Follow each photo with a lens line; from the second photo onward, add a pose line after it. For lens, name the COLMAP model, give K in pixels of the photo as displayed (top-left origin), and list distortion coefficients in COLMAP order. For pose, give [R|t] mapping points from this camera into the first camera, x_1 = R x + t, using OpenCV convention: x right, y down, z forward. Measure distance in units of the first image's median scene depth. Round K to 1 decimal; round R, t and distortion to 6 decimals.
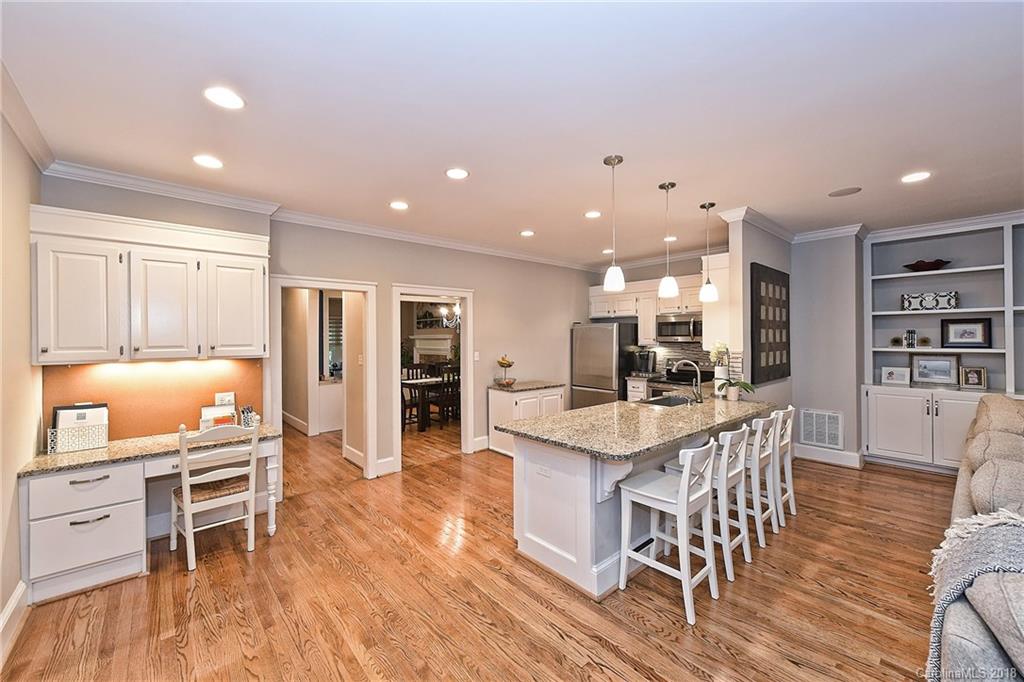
lens RADIAL K [[402.1, 0, 515.4], [0, 402.1, 338.0], [0, 0, 1]] dist [0.001357, -0.001159]
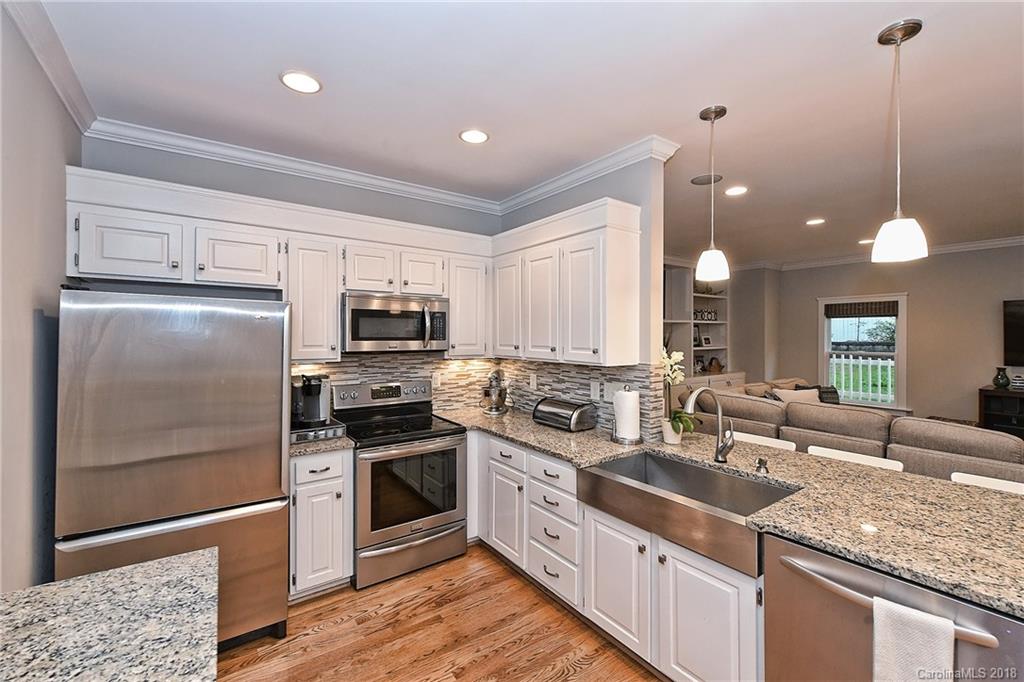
lens RADIAL K [[425.6, 0, 519.7], [0, 425.6, 338.8], [0, 0, 1]] dist [0.006789, -0.001343]
pose [[0.098451, 0.000964, 0.995141, -0.138071], [-0.000946, 0.999999, -0.000875, -0.007556], [-0.995141, -0.000855, 0.098452, 1.095883]]
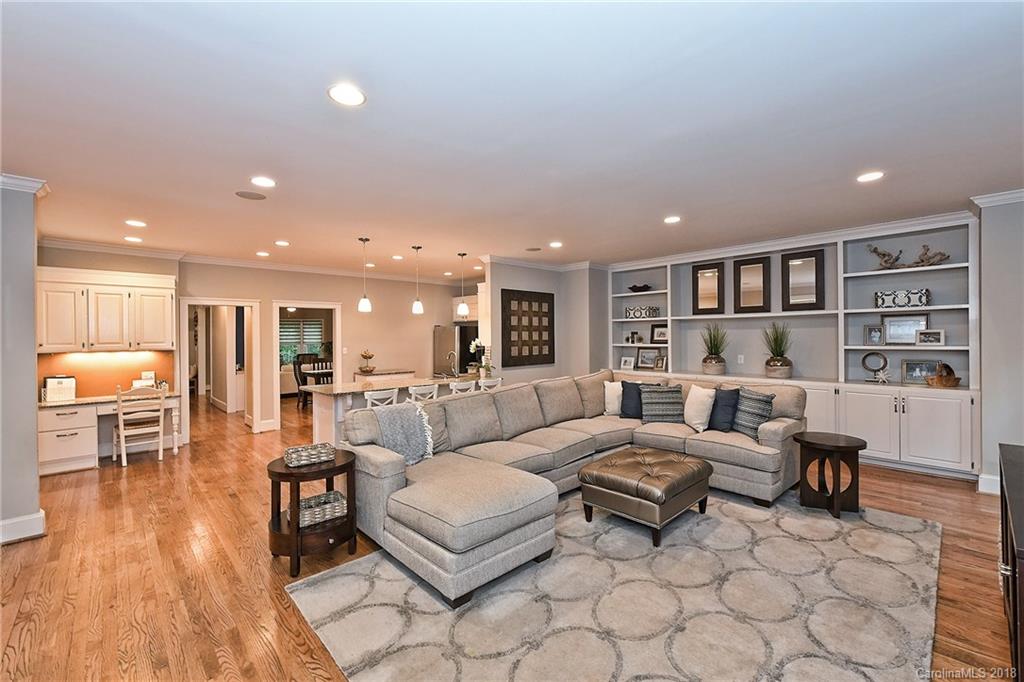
lens RADIAL K [[425.6, 0, 512.9], [0, 425.6, 337.1], [0, 0, 1]] dist [0.006789, -0.001343]
pose [[0.999516, -0.001069, 0.031094, 0.565598], [0.000983, 0.999996, 0.002781, -0.005776], [-0.031097, -0.002749, 0.999513, -0.624835]]
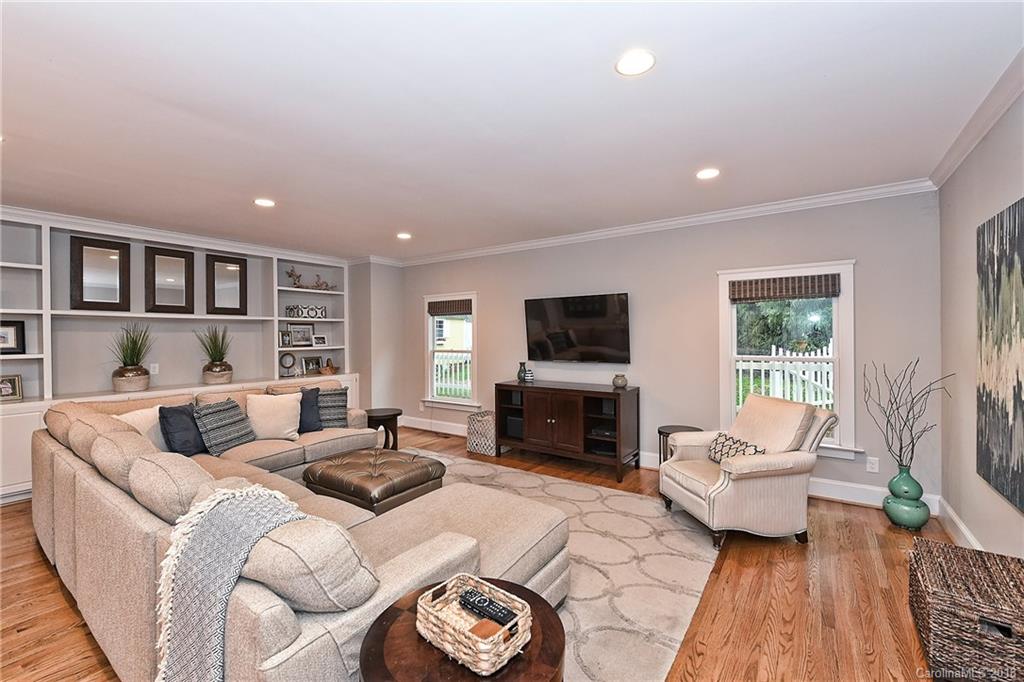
lens RADIAL K [[425.6, 0, 519.1], [0, 425.6, 336.6], [0, 0, 1]] dist [0.006789, -0.001343]
pose [[-0.237676, 0.009878, 0.971294, -0.042020], [0.009385, 0.999925, -0.007873, 0.004734], [-0.971299, 0.007244, -0.237750, 0.139032]]
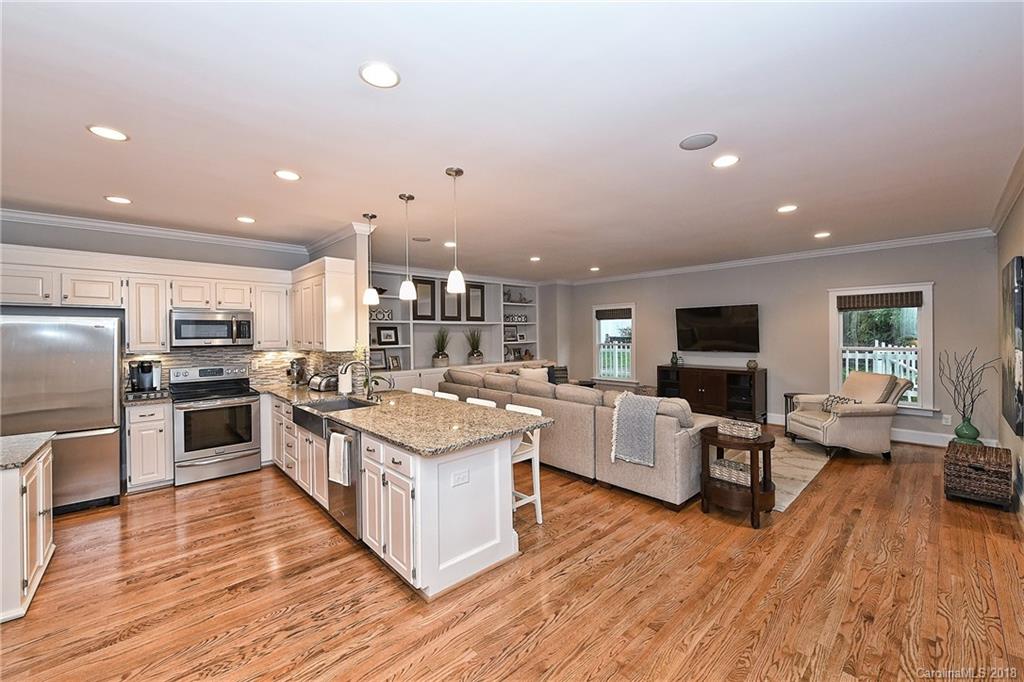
lens RADIAL K [[402.1, 0, 519.1], [0, 402.1, 337.9], [0, 0, 1]] dist [0.001357, -0.001159]
pose [[-0.030052, -0.000295, 0.999548, -0.556427], [0.011766, 0.999931, 0.000648, 0.001584], [-0.999479, 0.011781, -0.030047, 0.572886]]
